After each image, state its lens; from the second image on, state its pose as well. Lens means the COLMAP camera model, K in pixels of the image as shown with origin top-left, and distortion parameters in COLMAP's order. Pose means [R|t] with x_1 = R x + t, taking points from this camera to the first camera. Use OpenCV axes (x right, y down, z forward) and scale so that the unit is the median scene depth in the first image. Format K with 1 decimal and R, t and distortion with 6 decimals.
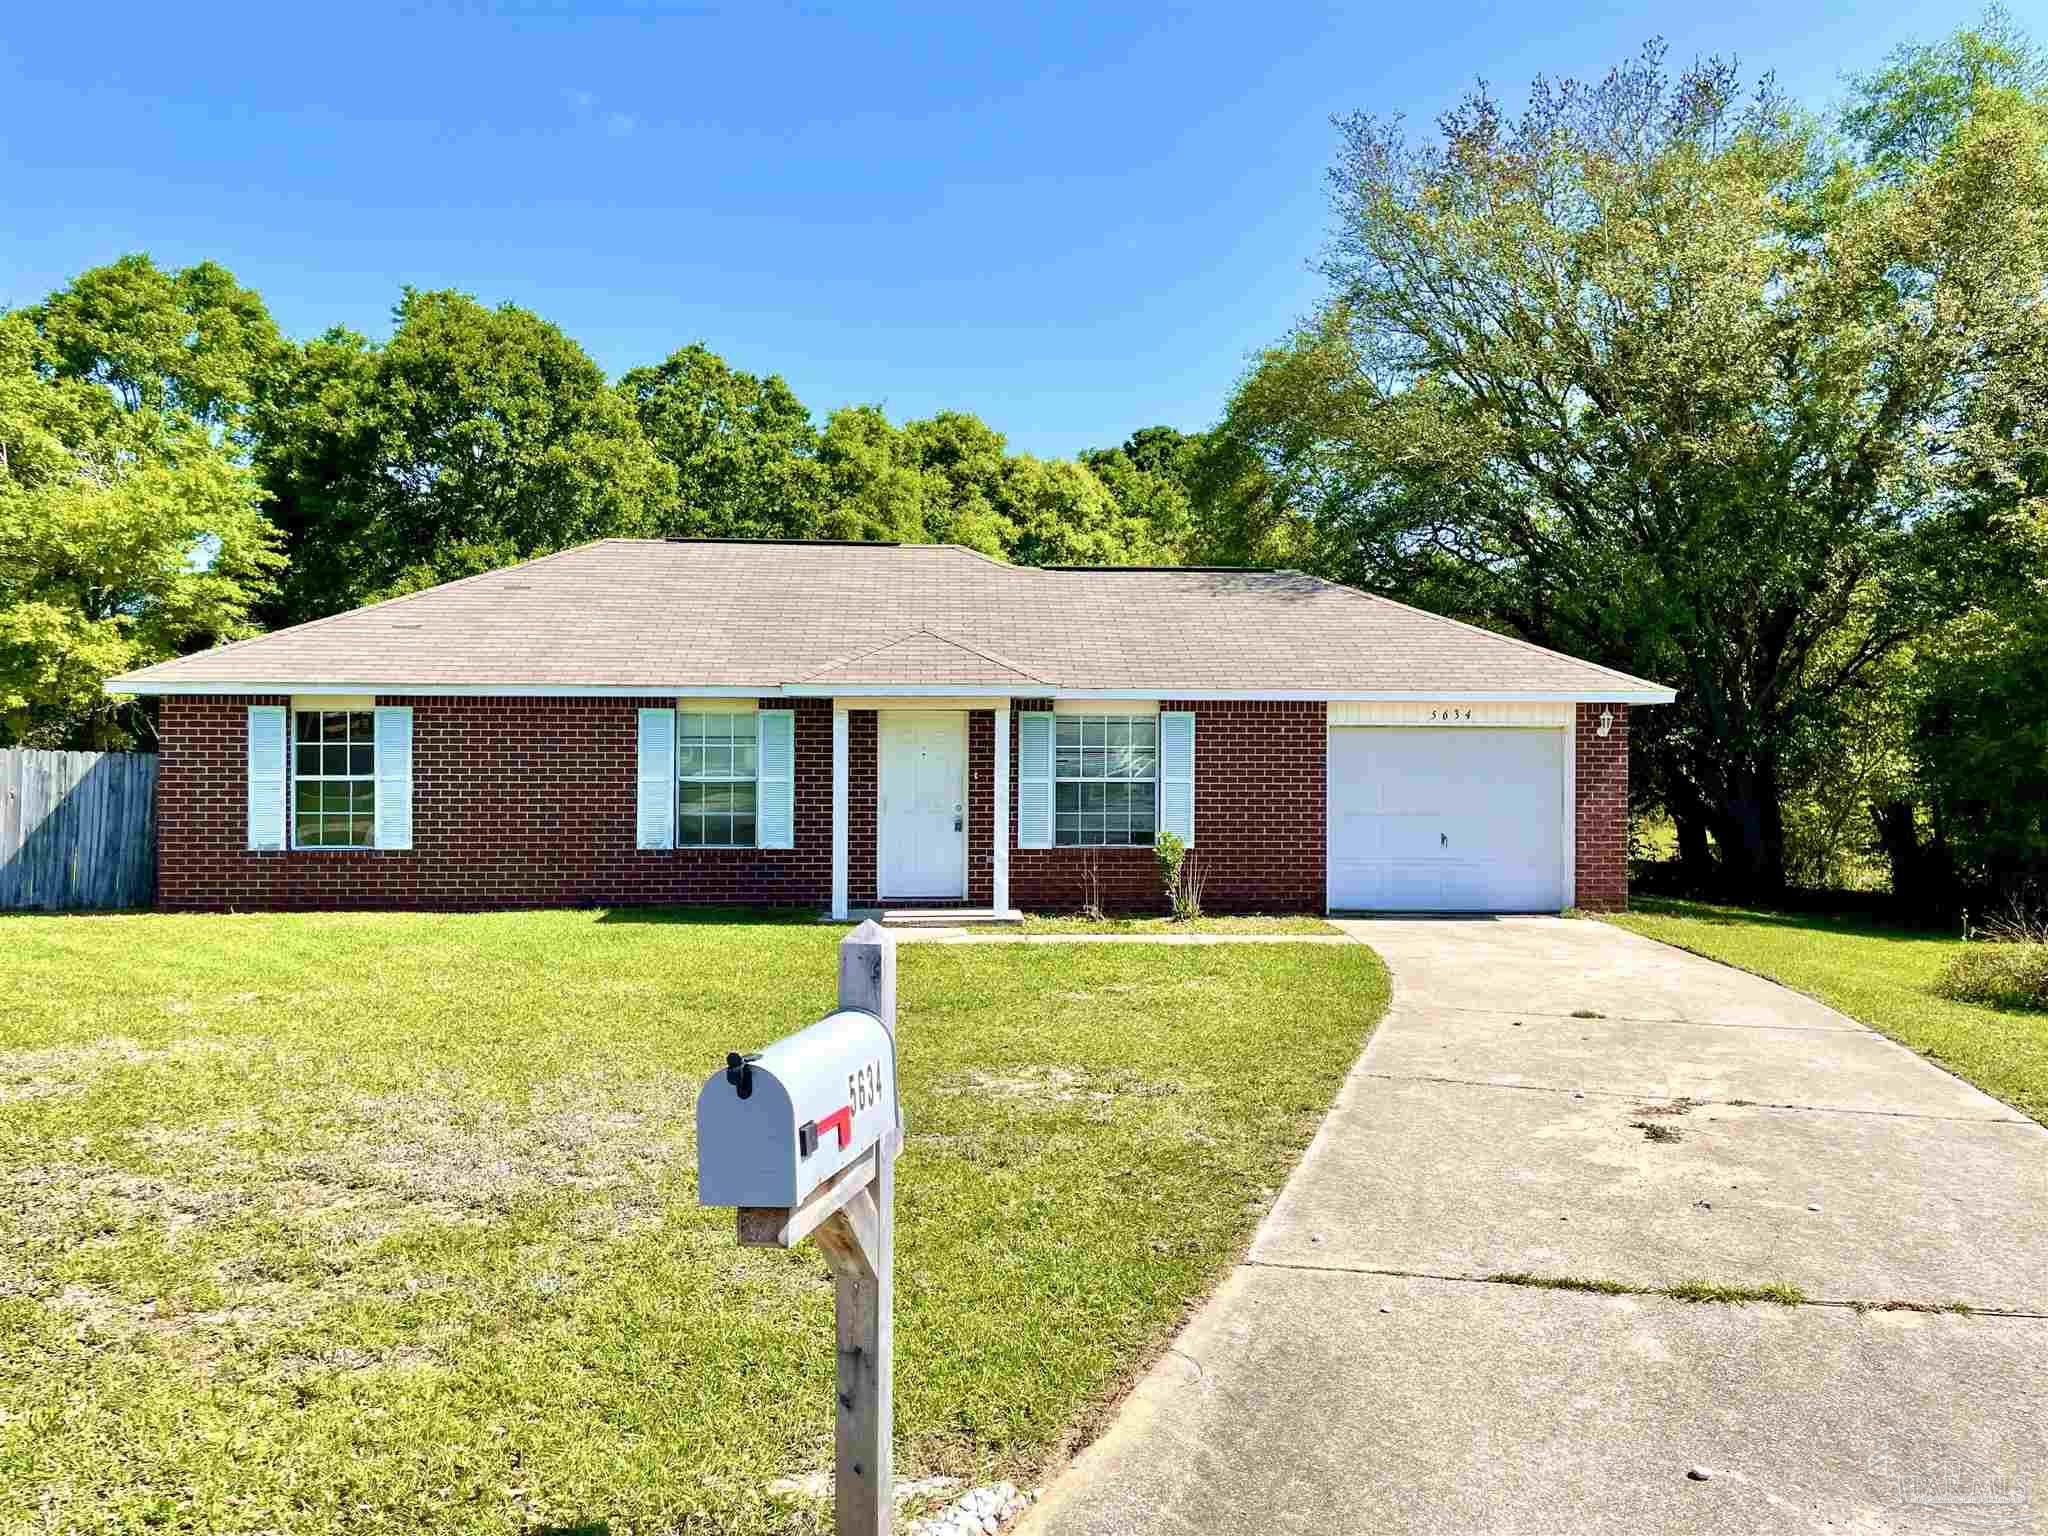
lens RADIAL K [[1513.9, 0, 1040.0], [0, 1513.9, 760.1], [0, 0, 1]] dist [0.099184, -0.137630]
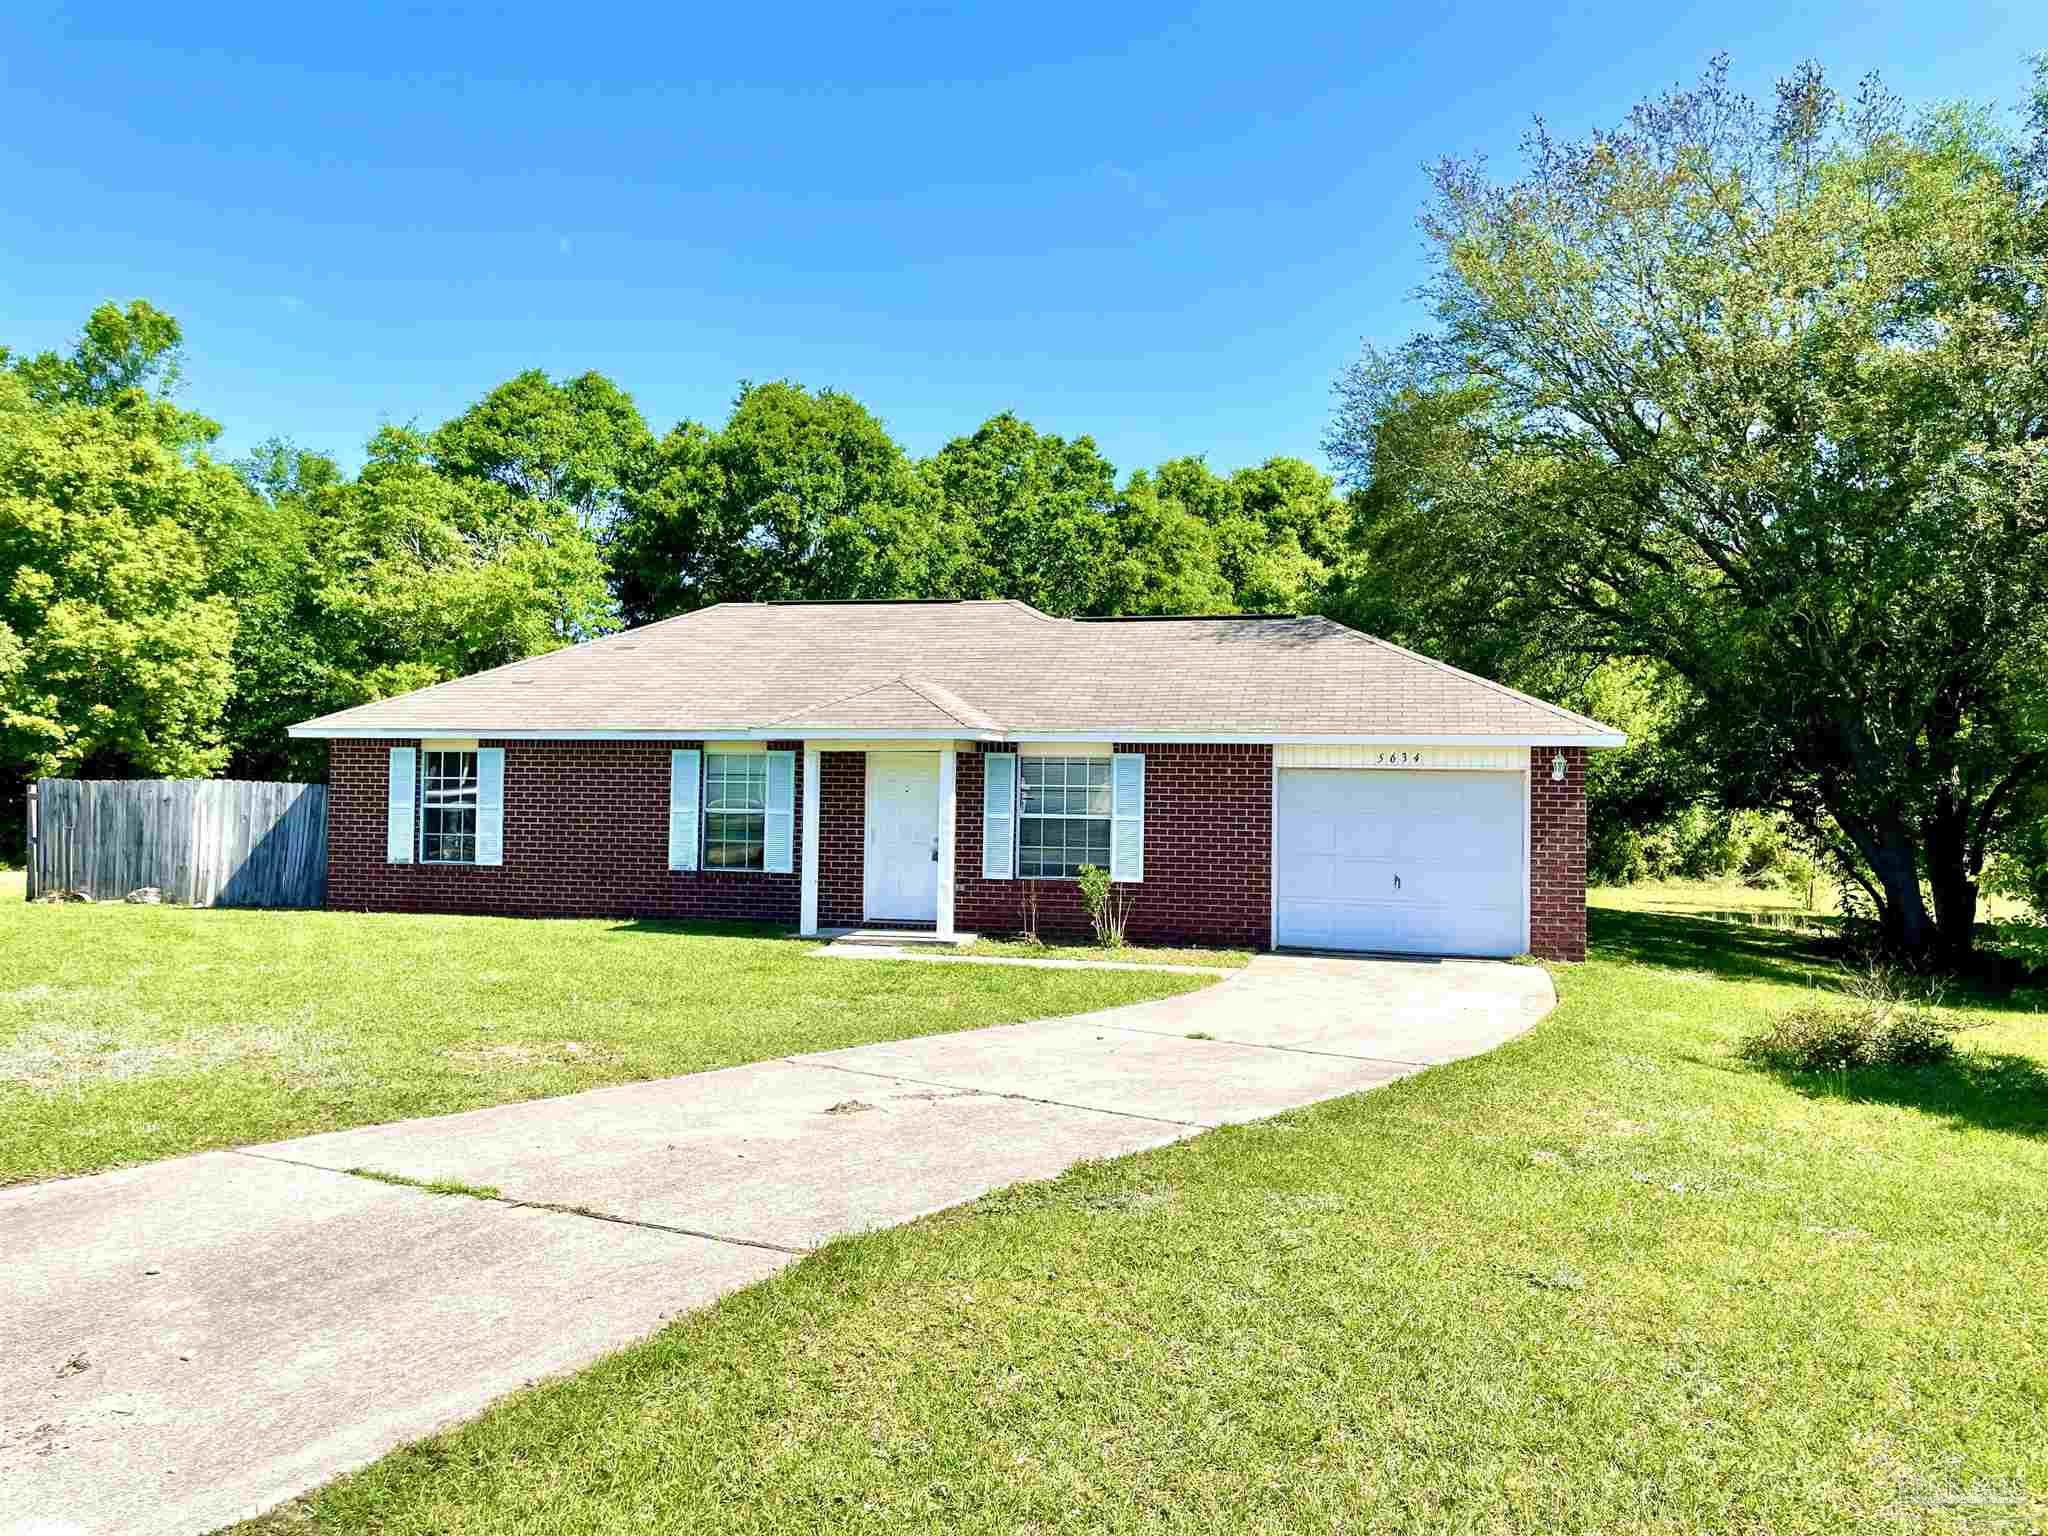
lens RADIAL K [[1513.9, 0, 1040.0], [0, 1513.9, 760.1], [0, 0, 1]] dist [0.099184, -0.137630]
pose [[0.955838, 0.004110, -0.293866, 0.338957], [-0.012117, 0.999603, -0.025431, 0.000382], [0.293645, 0.027869, 0.955508, -0.035328]]
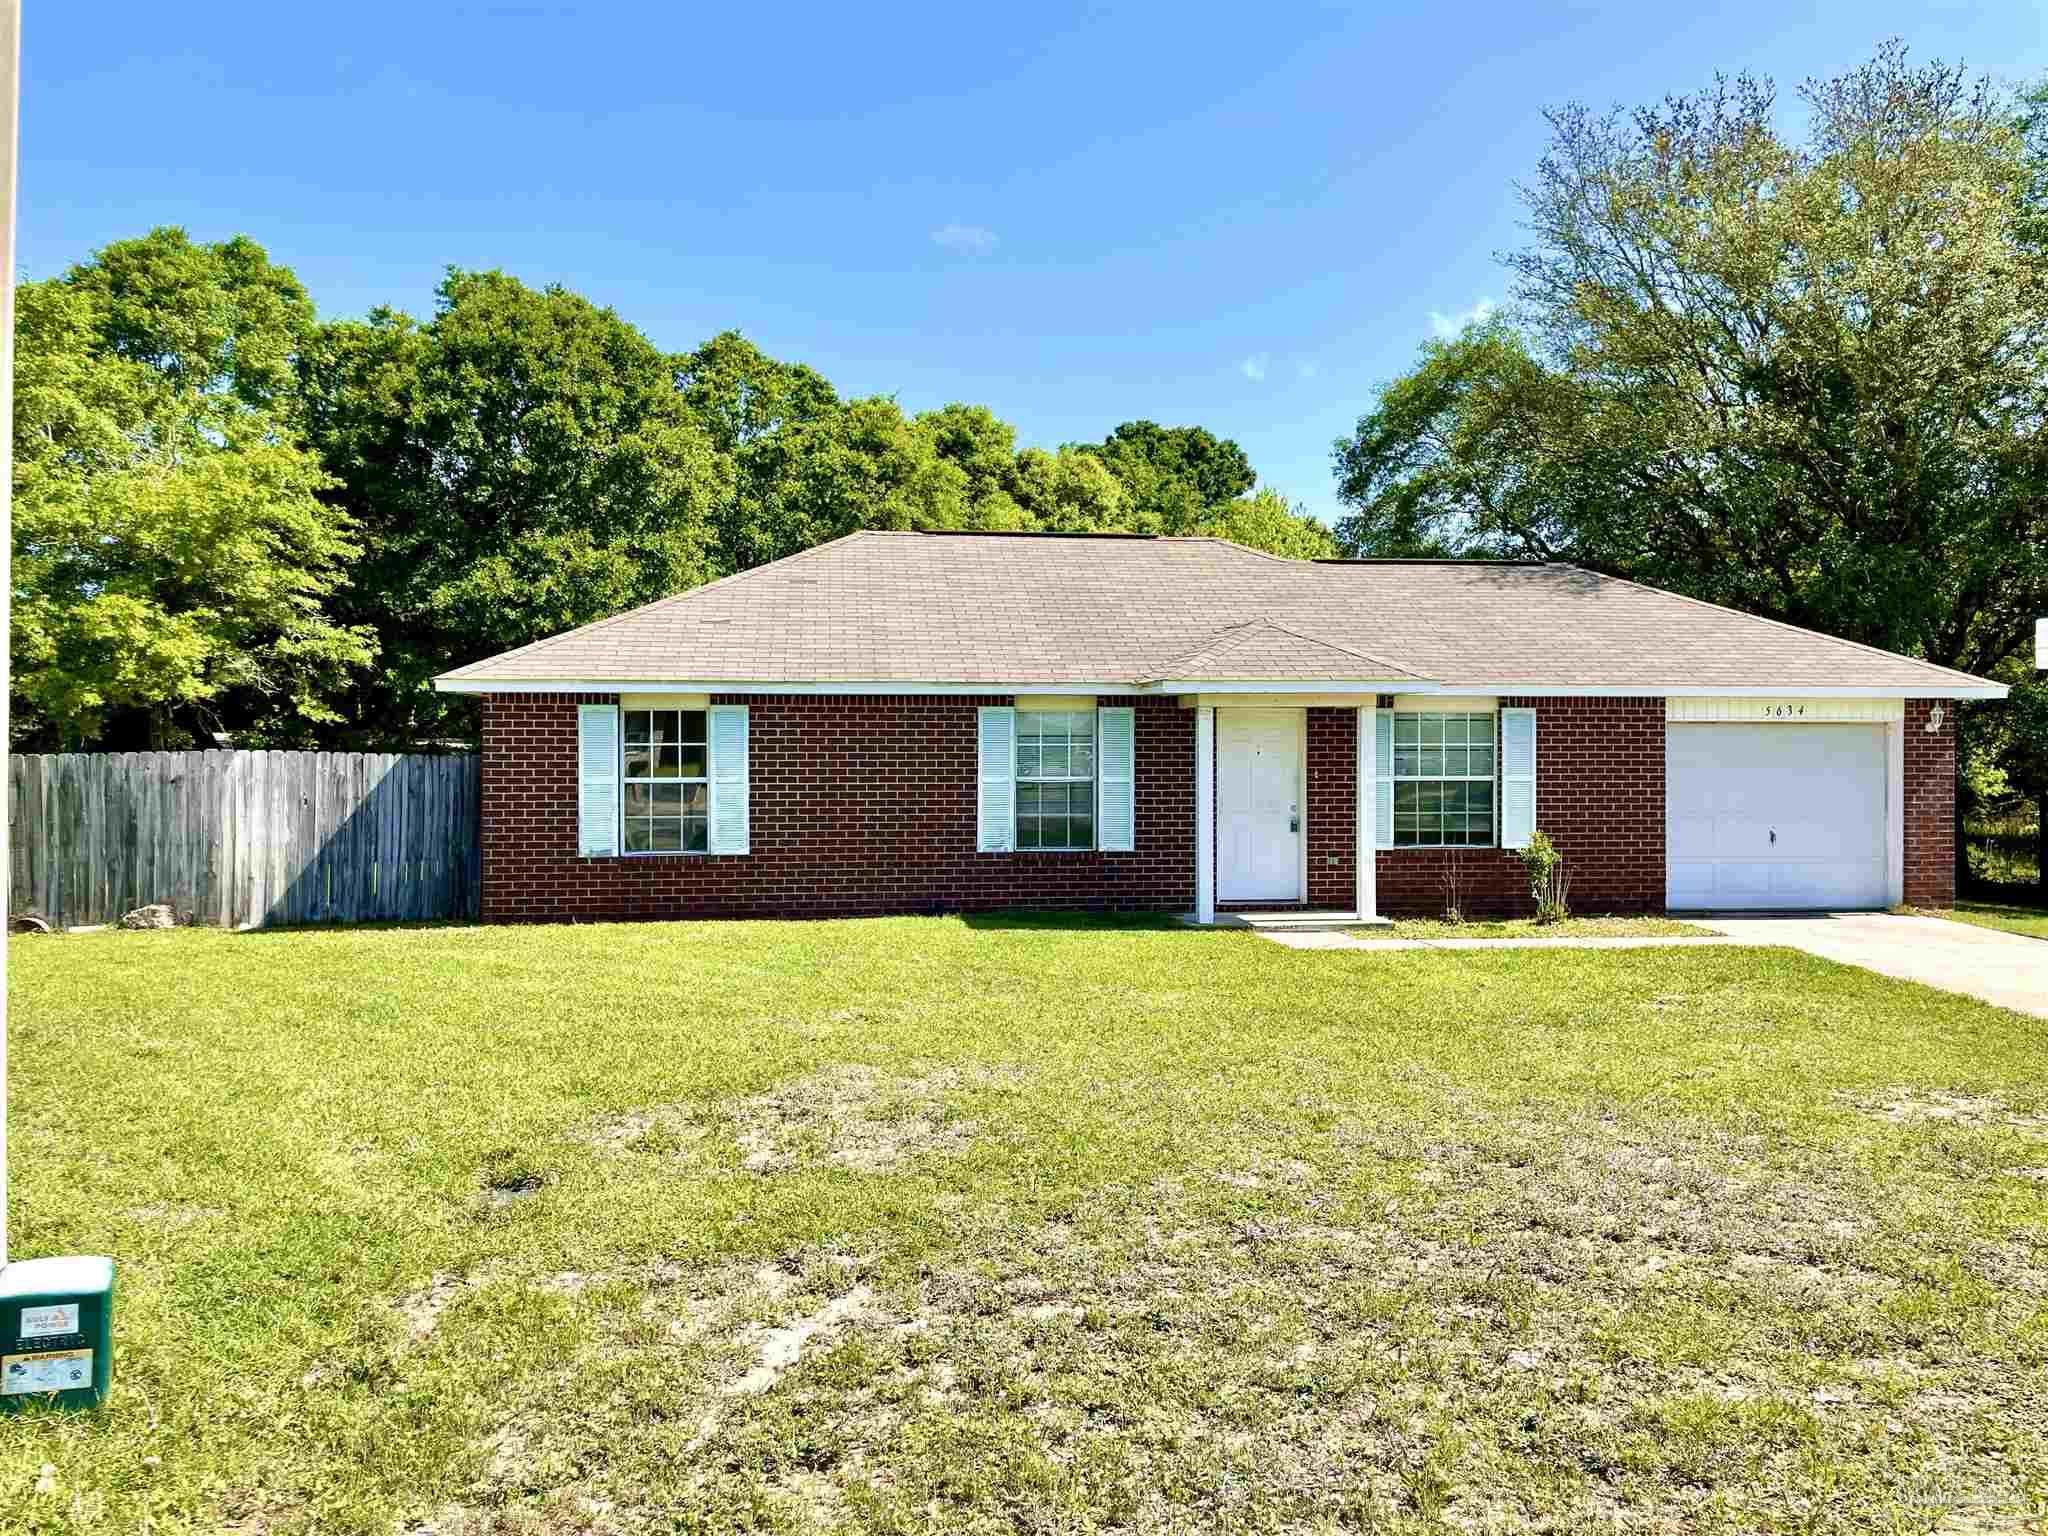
lens RADIAL K [[1513.9, 0, 1040.0], [0, 1513.9, 760.1], [0, 0, 1]] dist [0.099184, -0.137630]
pose [[0.997801, -0.004310, 0.066141, -0.277497], [0.004080, 0.999985, 0.003611, -0.003234], [-0.066156, -0.003333, 0.997804, 0.038744]]
